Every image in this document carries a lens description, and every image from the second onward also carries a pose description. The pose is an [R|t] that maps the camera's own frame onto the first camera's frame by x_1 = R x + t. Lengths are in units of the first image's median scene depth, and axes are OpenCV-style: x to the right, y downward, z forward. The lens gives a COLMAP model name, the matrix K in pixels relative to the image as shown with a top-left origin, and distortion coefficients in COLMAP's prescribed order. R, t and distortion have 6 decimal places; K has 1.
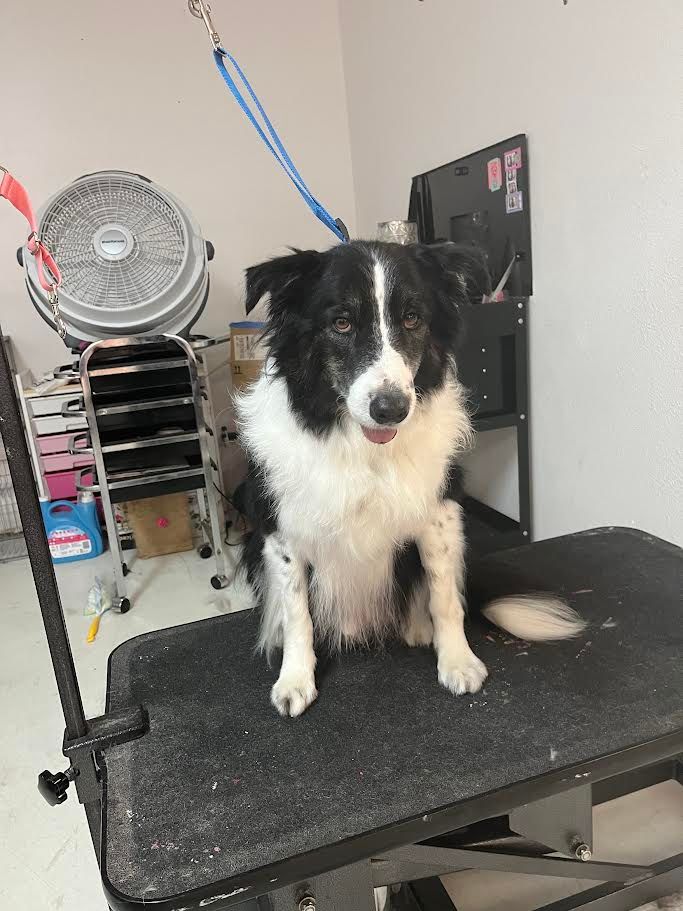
lens RADIAL K [[701.0, 0, 338.1], [0, 701.0, 454.6], [0, 0, 1]] dist [0.026788, -0.015435]
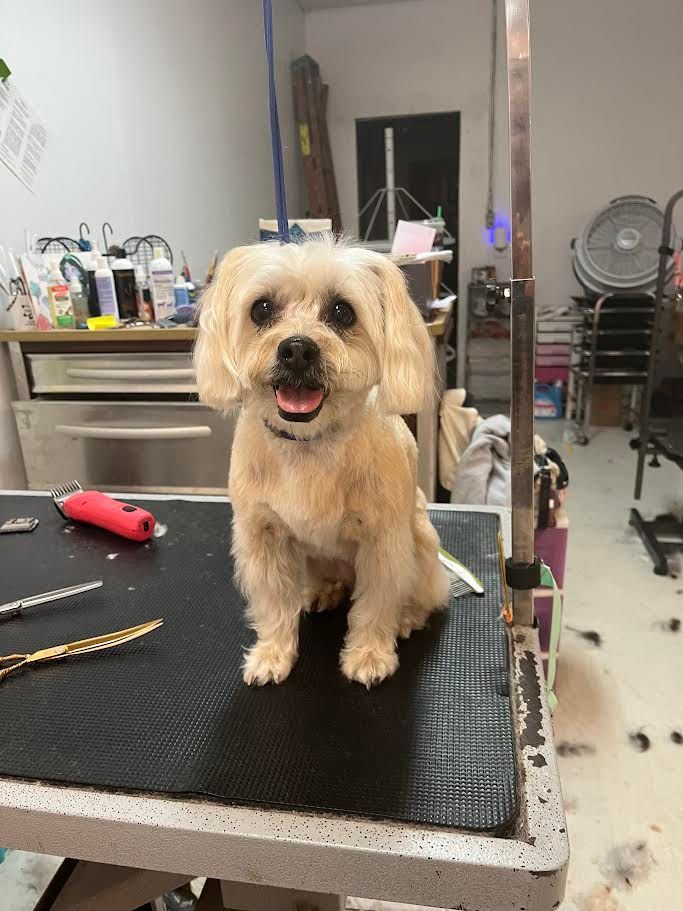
lens RADIAL K [[701.0, 0, 337.0], [0, 701.0, 457.0], [0, 0, 1]] dist [0.026788, -0.015435]
pose [[0.890165, 0.201127, -0.408846, -0.108196], [-0.168911, 0.979033, 0.113859, 0.133532], [0.423174, -0.032295, 0.905473, -0.777684]]
